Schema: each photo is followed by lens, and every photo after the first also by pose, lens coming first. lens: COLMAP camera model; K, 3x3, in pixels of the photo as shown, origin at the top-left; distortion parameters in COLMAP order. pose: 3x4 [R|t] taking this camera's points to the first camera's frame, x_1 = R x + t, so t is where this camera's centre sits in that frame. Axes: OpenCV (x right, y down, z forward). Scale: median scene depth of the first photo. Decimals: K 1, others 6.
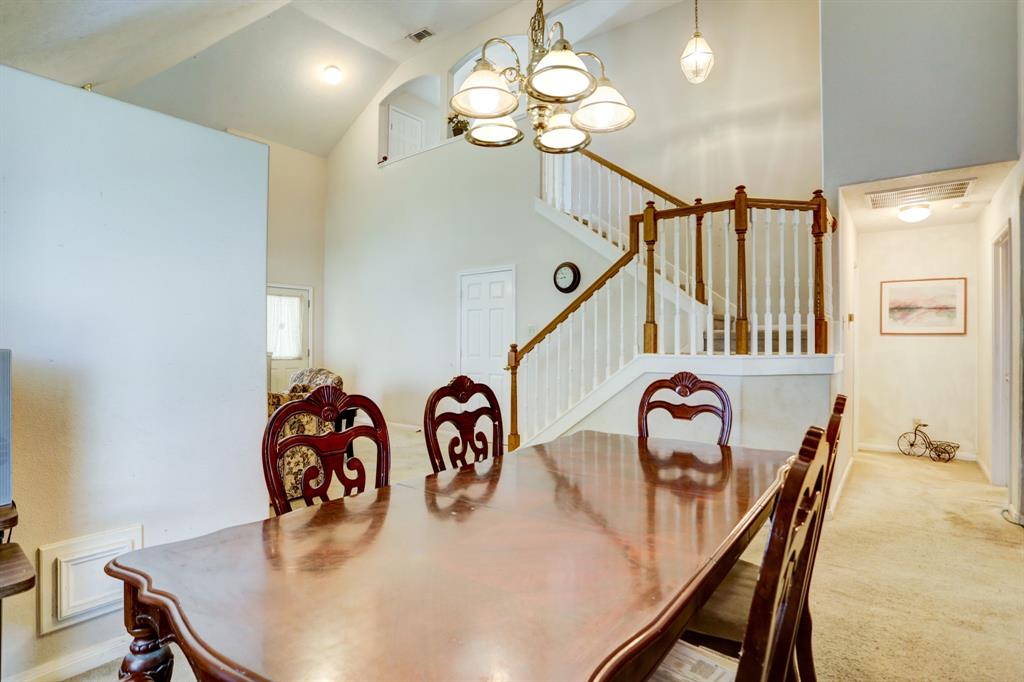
lens RADIAL K [[512.1, 0, 508.5], [0, 512.1, 342.9], [0, 0, 1]] dist [-0.038497, 0.000517]
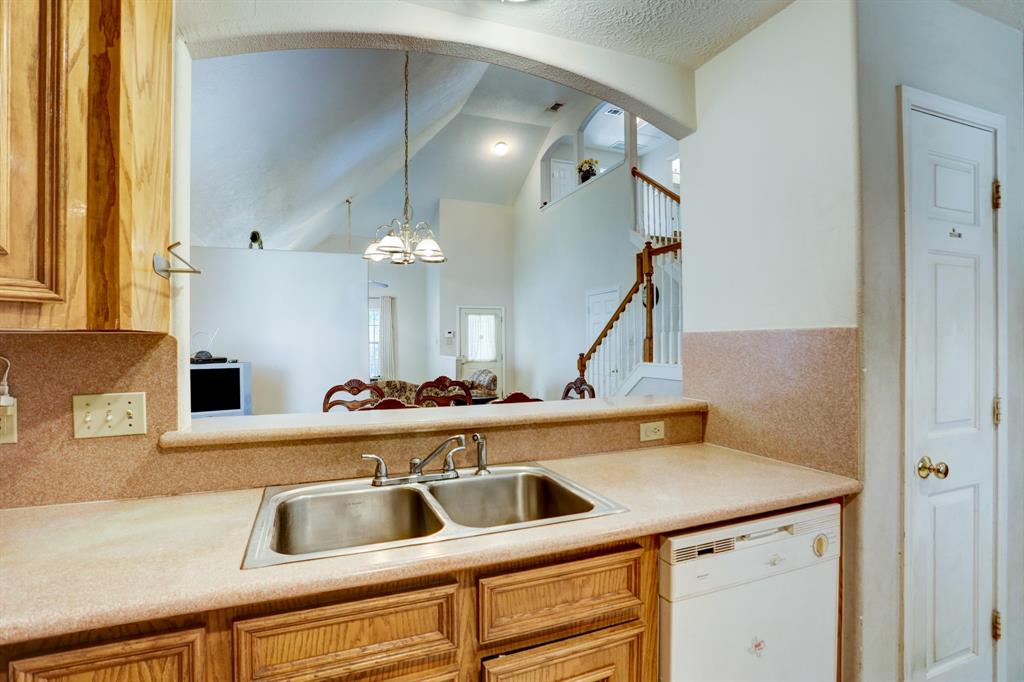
lens RADIAL K [[512.1, 0, 518.6], [0, 512.1, 342.9], [0, 0, 1]] dist [-0.038497, 0.000517]
pose [[0.867976, -0.008780, -0.496529, 0.374692], [0.009457, 0.999955, -0.001151, -0.017789], [0.496516, -0.003697, 0.868020, -0.154279]]
